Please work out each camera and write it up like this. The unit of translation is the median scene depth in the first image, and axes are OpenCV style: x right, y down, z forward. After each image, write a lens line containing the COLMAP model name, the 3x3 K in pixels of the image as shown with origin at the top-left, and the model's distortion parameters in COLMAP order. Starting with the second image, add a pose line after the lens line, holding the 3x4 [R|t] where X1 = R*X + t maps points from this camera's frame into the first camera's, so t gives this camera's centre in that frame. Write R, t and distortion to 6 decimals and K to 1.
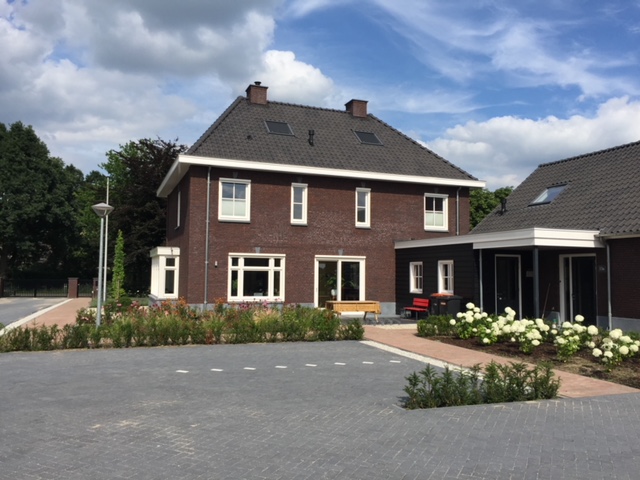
lens RADIAL K [[542.5, 0, 323.1], [0, 542.5, 242.1], [0, 0, 1]] dist [0.067951, -0.076023]
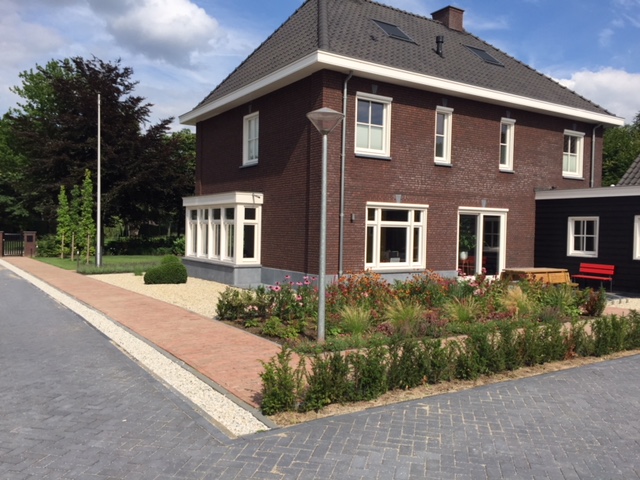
lens RADIAL K [[542.5, 0, 323.1], [0, 542.5, 242.1], [0, 0, 1]] dist [0.067951, -0.076023]
pose [[0.978881, -0.000182, 0.204433, -0.355271], [-0.017763, 0.996142, 0.085938, 0.011834], [-0.203659, -0.087754, 0.975101, 0.308500]]
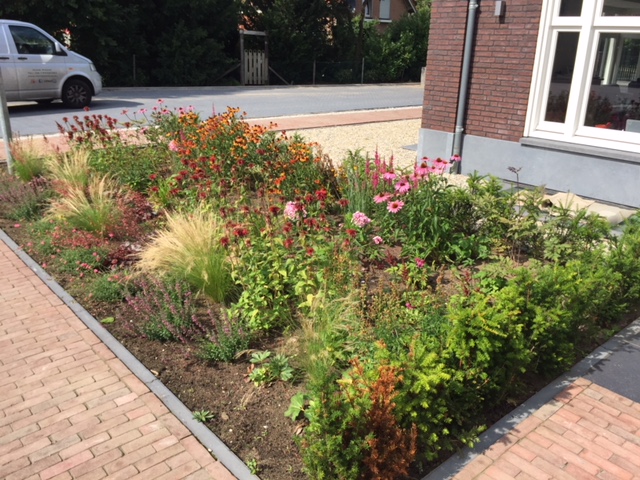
lens RADIAL K [[542.5, 0, 323.1], [0, 542.5, 242.1], [0, 0, 1]] dist [0.067951, -0.076023]
pose [[0.355867, 0.318354, -0.878641, 0.082769], [0.026528, 0.936368, 0.350015, 0.048894], [0.934160, -0.147867, 0.324777, 0.737698]]
